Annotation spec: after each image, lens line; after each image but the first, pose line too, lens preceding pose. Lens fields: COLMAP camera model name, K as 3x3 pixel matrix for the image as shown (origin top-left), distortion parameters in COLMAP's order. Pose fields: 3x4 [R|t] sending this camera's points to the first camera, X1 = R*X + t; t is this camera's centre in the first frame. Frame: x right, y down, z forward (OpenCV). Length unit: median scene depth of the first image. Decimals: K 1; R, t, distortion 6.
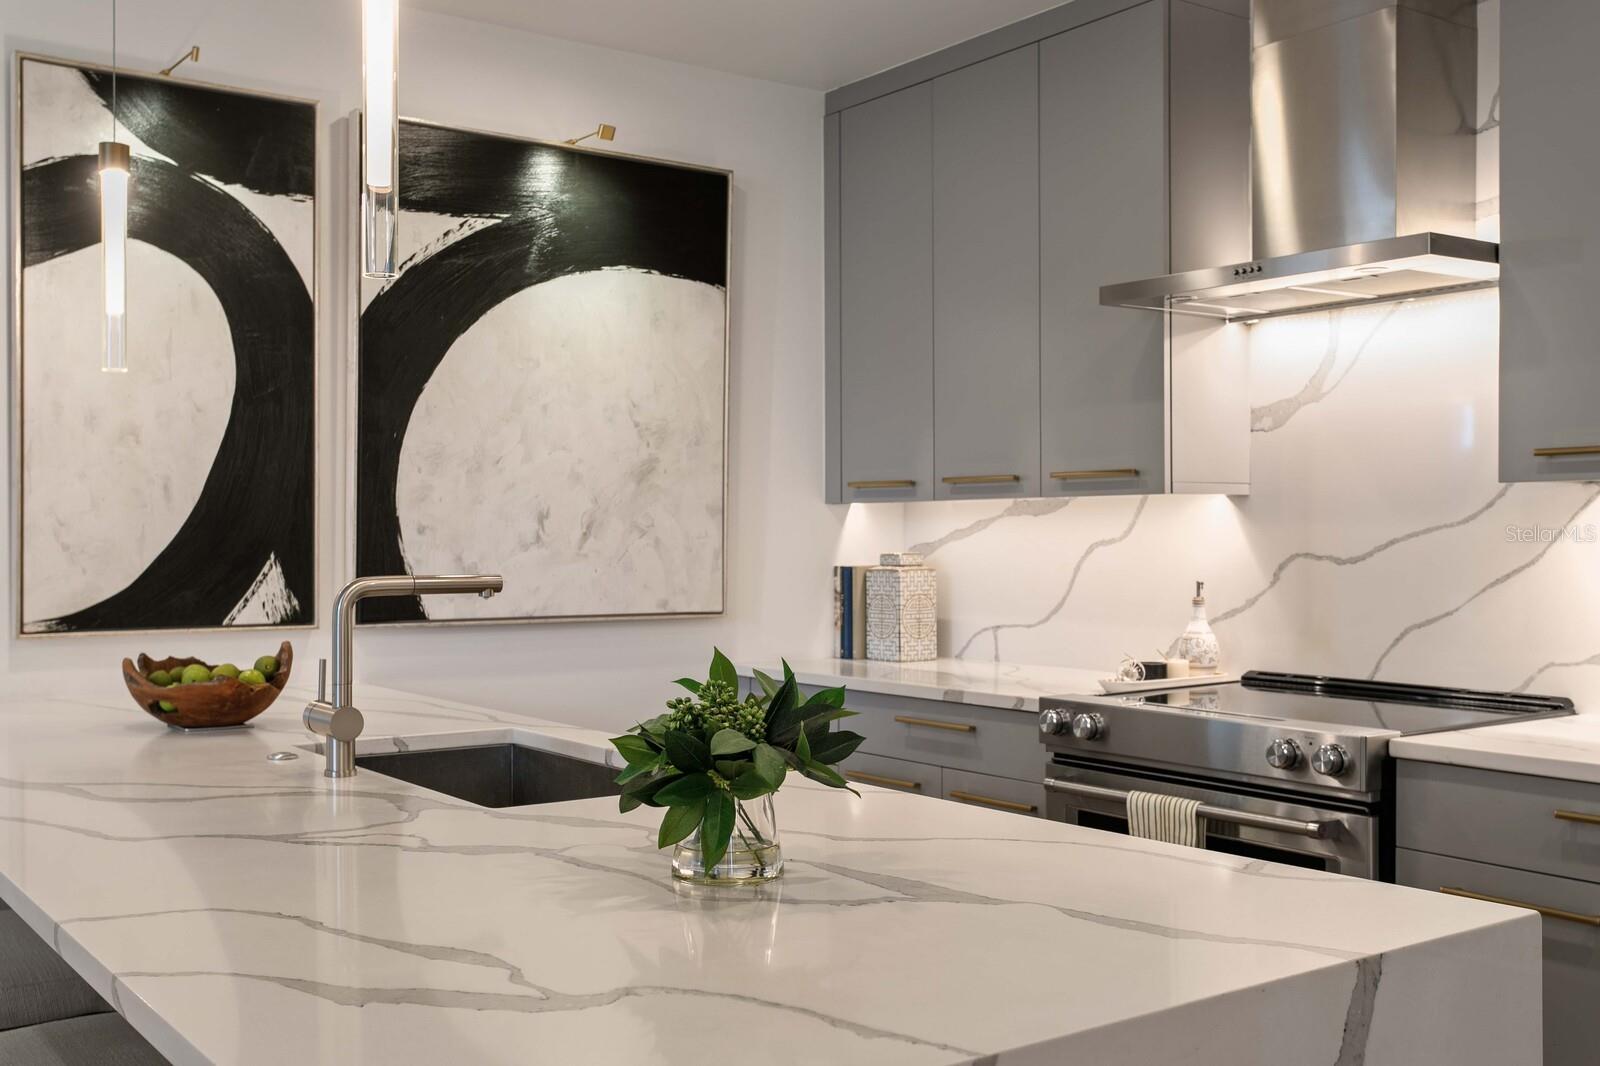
lens RADIAL K [[1580.5, 0, 761.2], [0, 1580.5, 540.0], [0, 0, 1]] dist [0.009802, 0.000000]
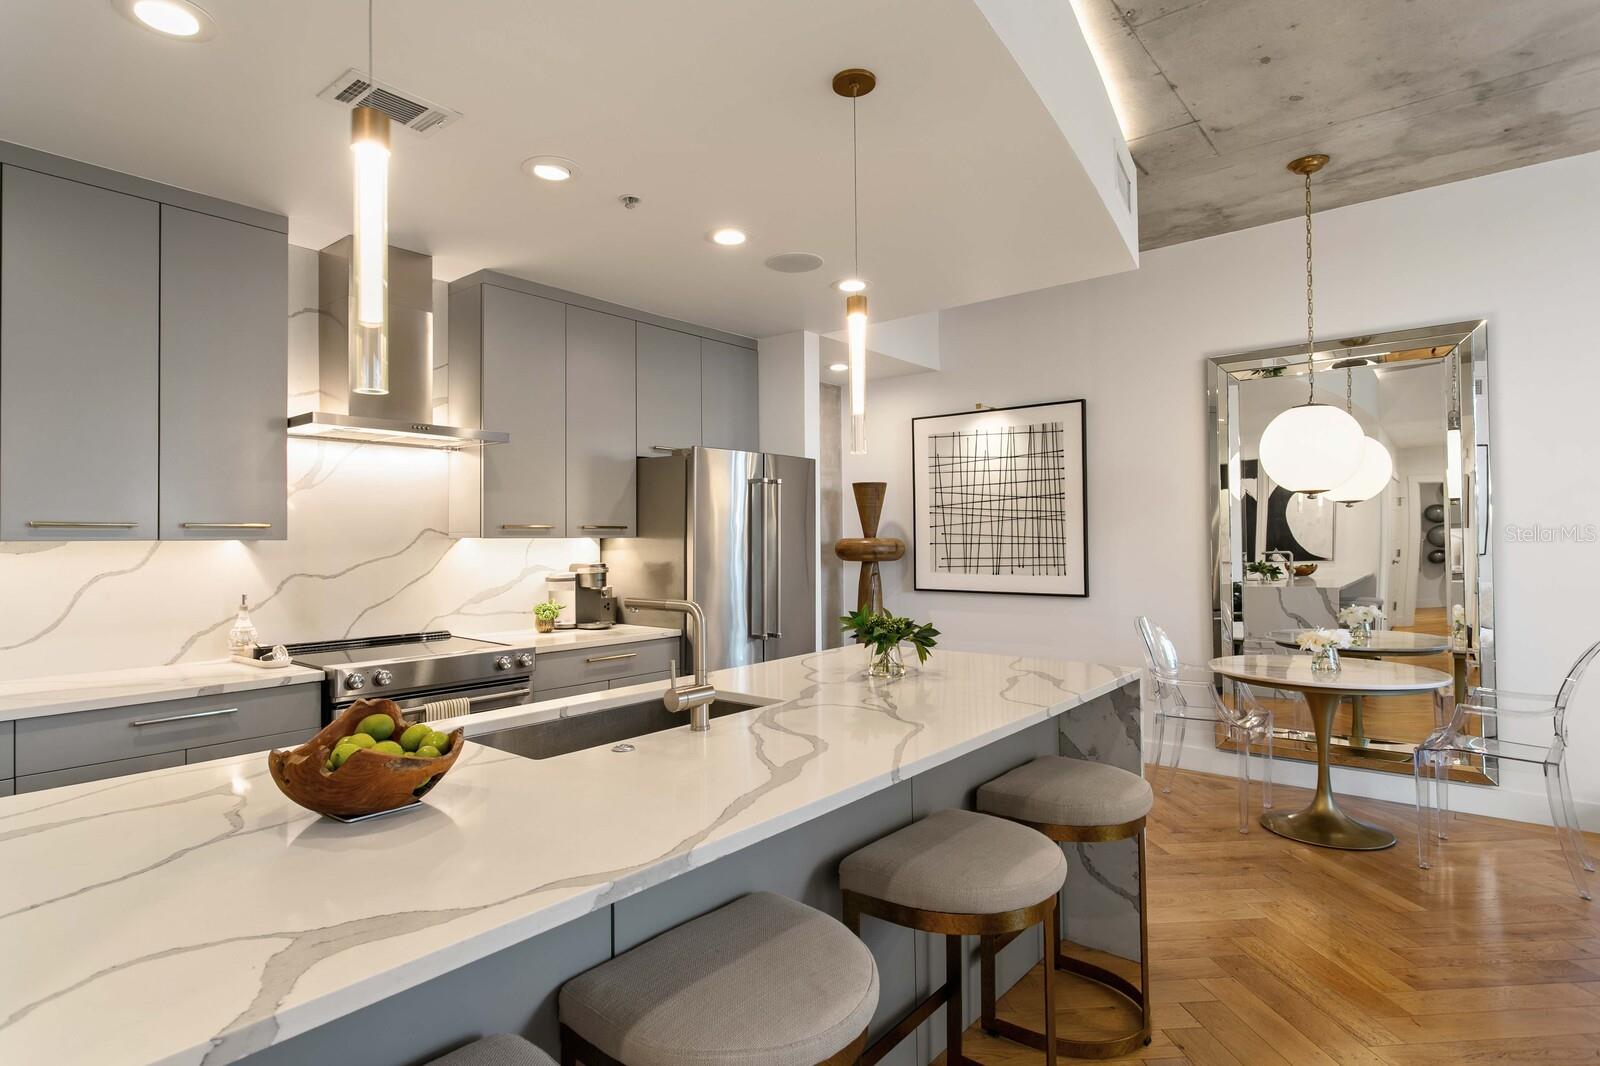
lens RADIAL K [[861.0, 0, 787.7], [0, 861.0, 532.8], [0, 0, 1]] dist [0.000521, 0.004395]
pose [[-0.254096, 0.010276, 0.967125, -0.702159], [0.009081, 0.999925, -0.008238, -0.023821], [-0.967136, 0.006690, -0.254170, 0.703767]]
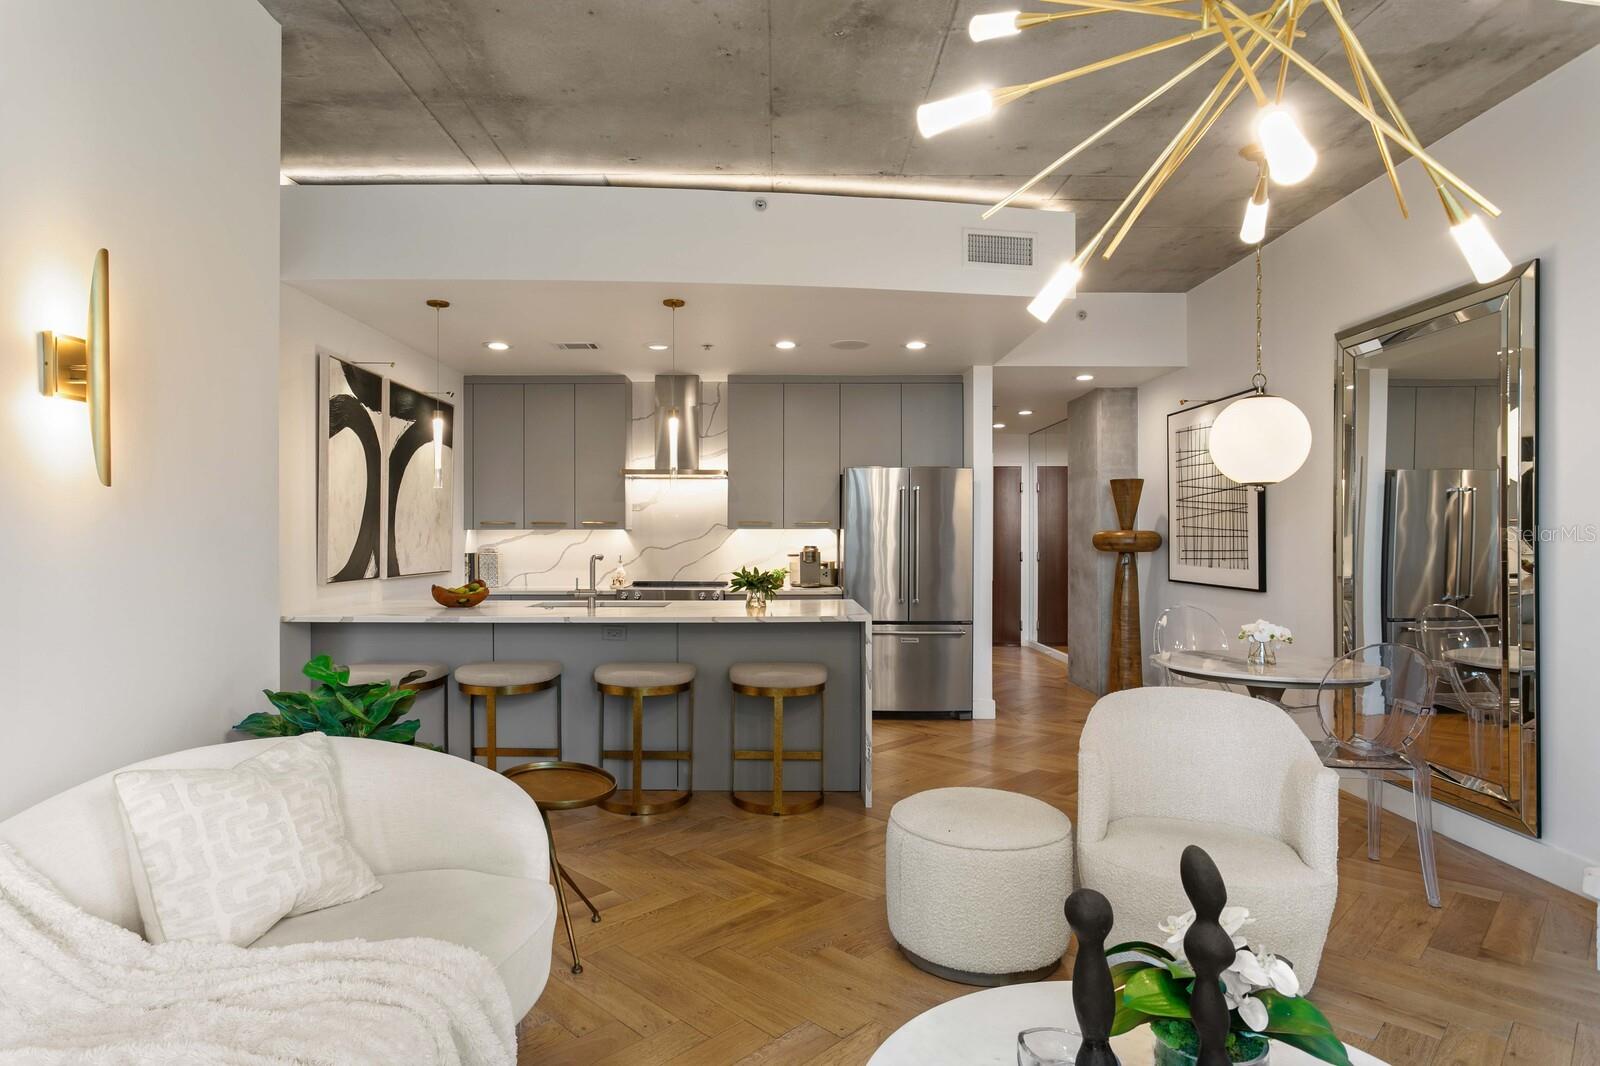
lens RADIAL K [[883.4, 0, 772.9], [0, 883.4, 540.1], [0, 0, 1]] dist [-0.014168, 0.005925]
pose [[0.583796, -0.002794, 0.811896, -1.063317], [0.000578, 0.999995, 0.003025, -0.011812], [-0.811900, -0.001297, 0.583795, -0.353409]]
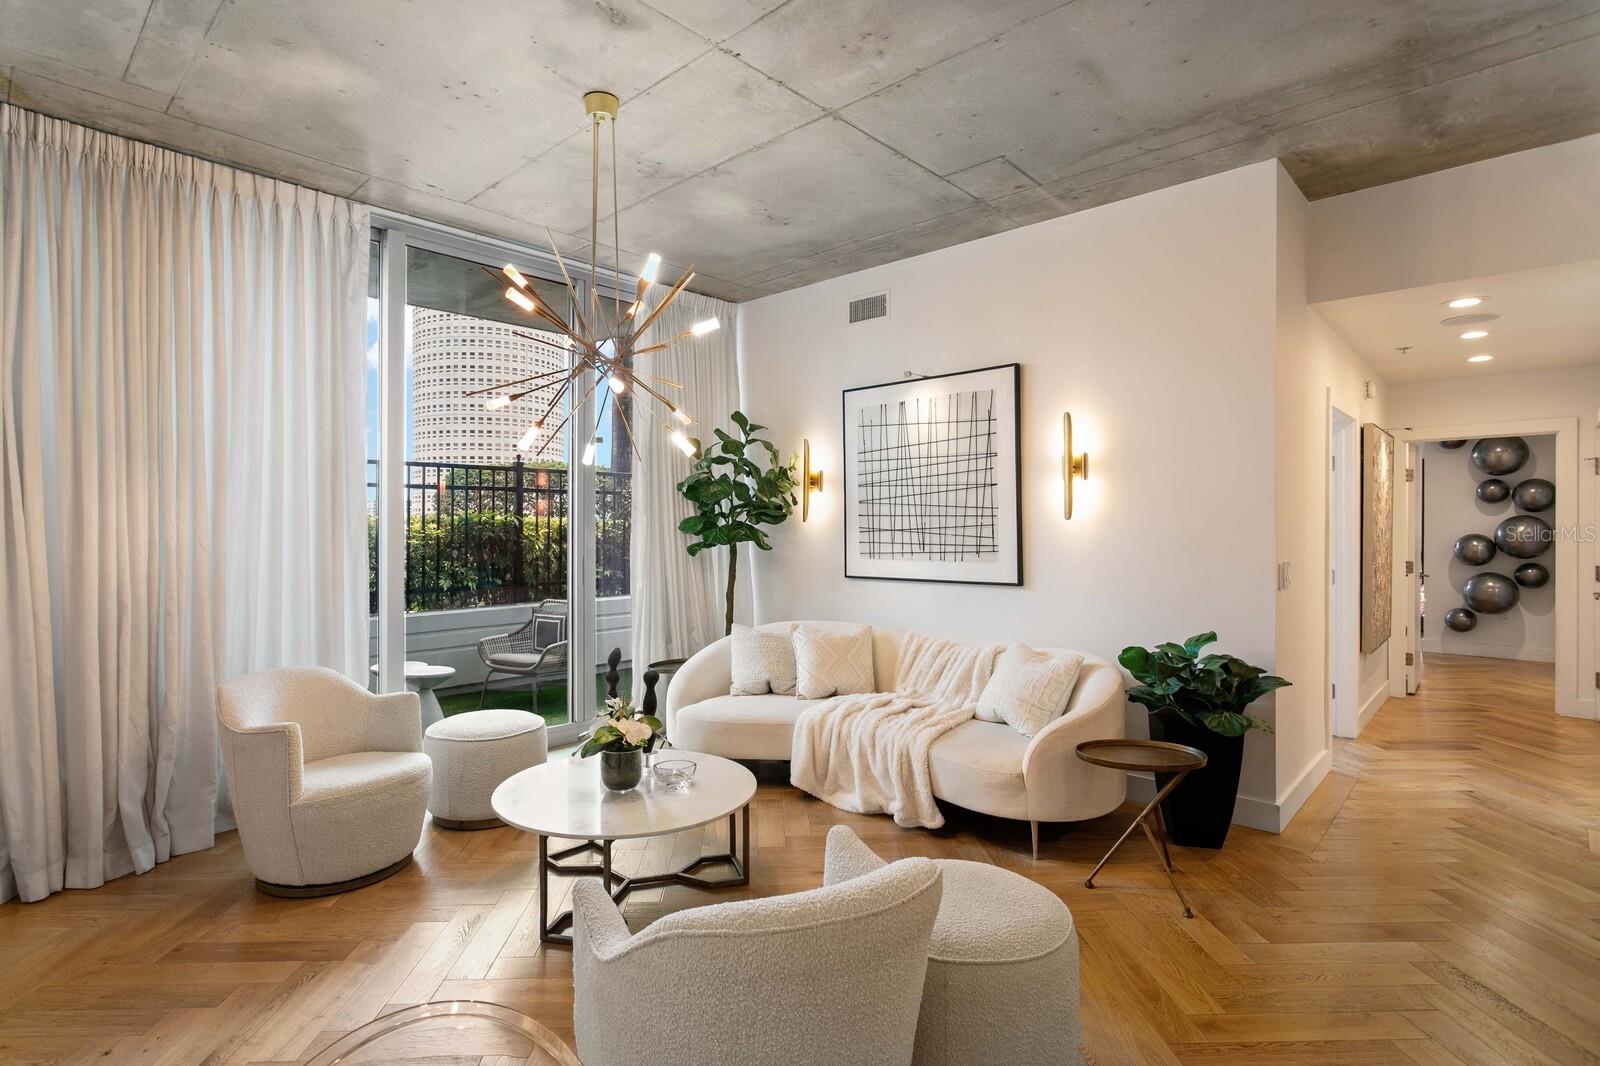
lens RADIAL K [[787.5, 0, 778.7], [0, 787.5, 526.7], [0, 0, 1]] dist [-0.005791, 0.003493]
pose [[0.191509, 0.004064, -0.981483, 0.172237], [-0.001539, 0.999991, 0.003840, -0.038840], [0.981490, 0.000776, 0.191513, -0.284478]]
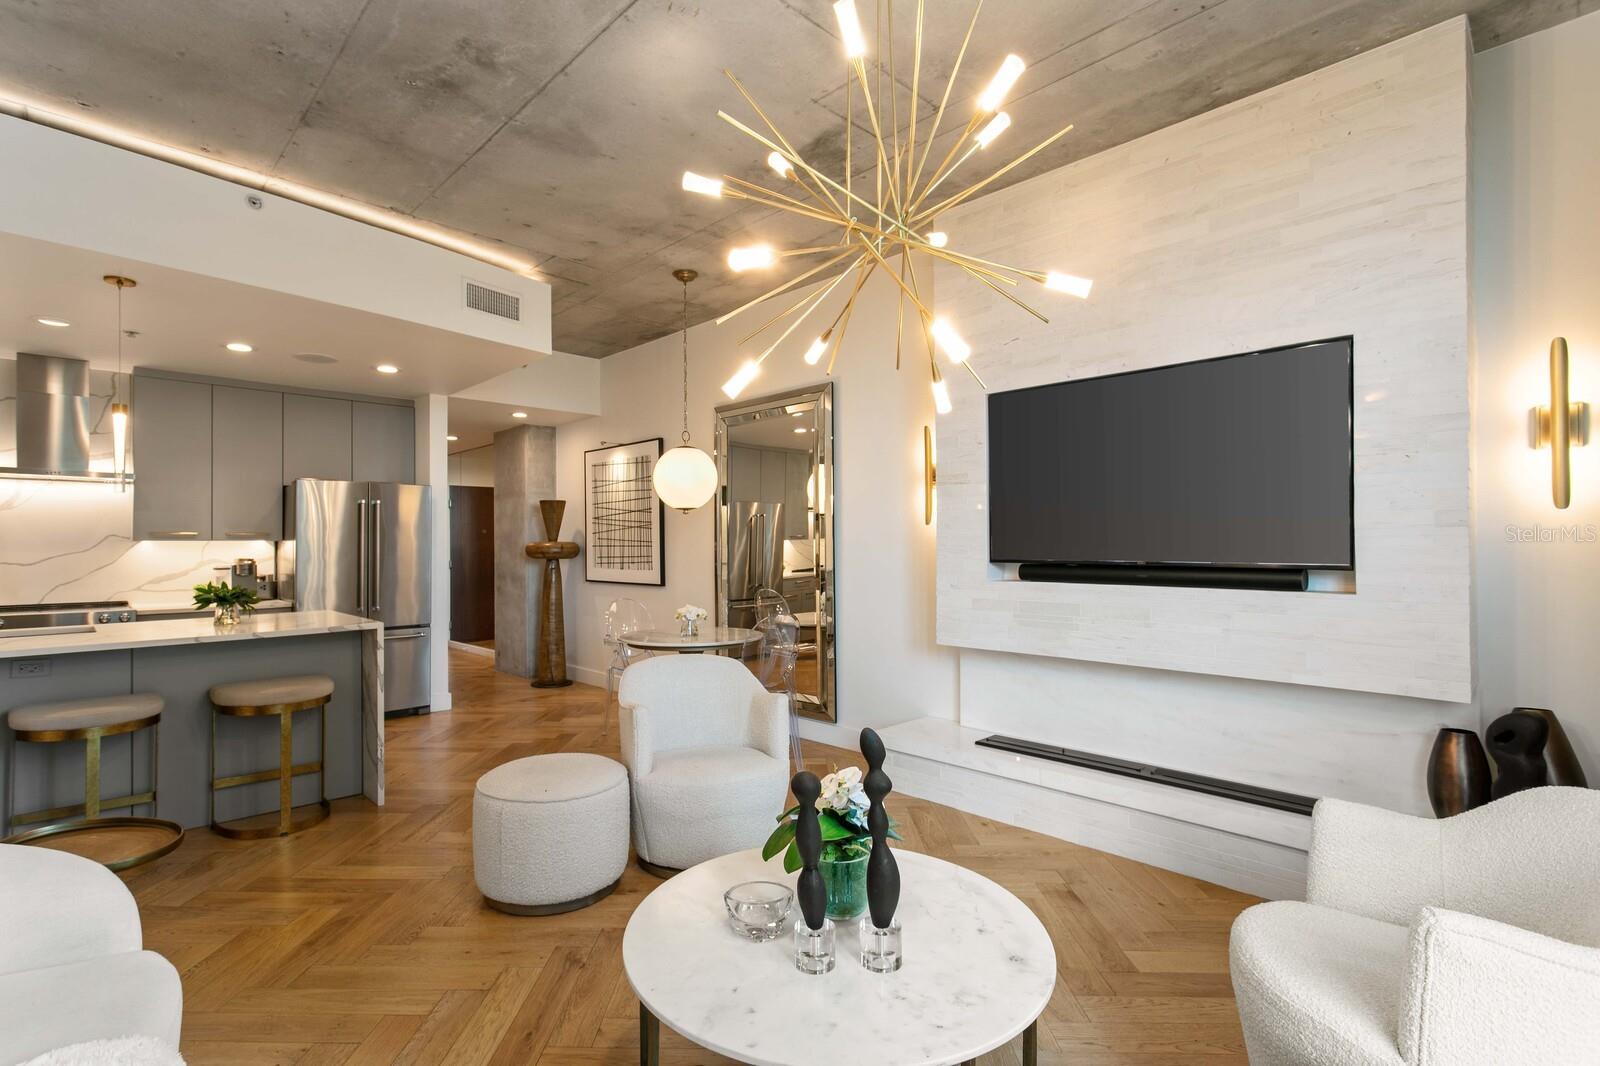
lens RADIAL K [[759.5, 0, 775.4], [0, 759.5, 539.6], [0, 0, 1]] dist [-0.001197, 0.005682]
pose [[-0.139603, 0.008289, 0.990173, -1.169455], [0.006879, 0.999949, -0.007401, -0.012610], [-0.990184, 0.005778, -0.139653, -0.174524]]
